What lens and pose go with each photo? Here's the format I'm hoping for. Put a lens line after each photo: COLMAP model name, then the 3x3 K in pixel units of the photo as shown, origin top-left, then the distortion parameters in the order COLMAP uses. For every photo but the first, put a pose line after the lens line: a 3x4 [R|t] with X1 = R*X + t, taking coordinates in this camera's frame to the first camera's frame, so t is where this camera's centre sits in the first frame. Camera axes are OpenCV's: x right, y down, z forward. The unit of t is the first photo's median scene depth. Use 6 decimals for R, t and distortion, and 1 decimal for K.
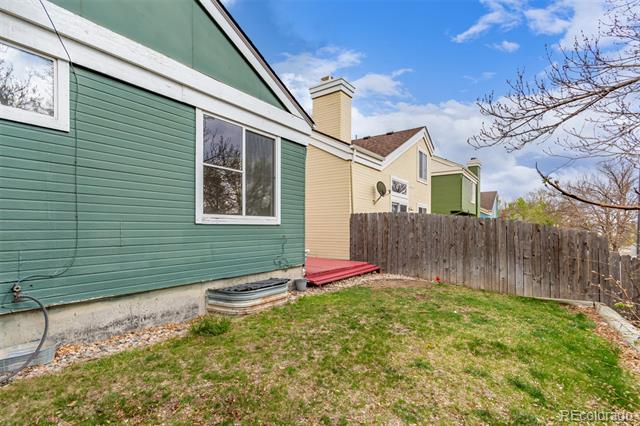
lens RADIAL K [[302.1, 0, 324.7], [0, 302.1, 229.3], [0, 0, 1]] dist [-0.012285, -0.000123]
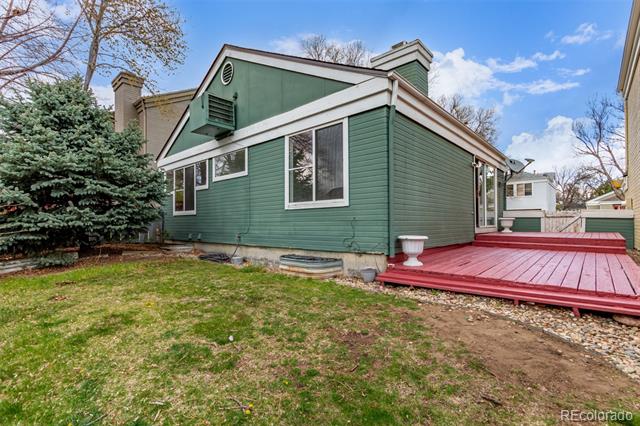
lens RADIAL K [[302.1, 0, 321.7], [0, 302.1, 218.2], [0, 0, 1]] dist [-0.012285, -0.000123]
pose [[-0.114250, -0.016056, -0.993322, 0.975204], [0.004921, 0.999848, -0.016727, 0.046579], [0.993440, -0.006800, -0.114153, 1.206887]]
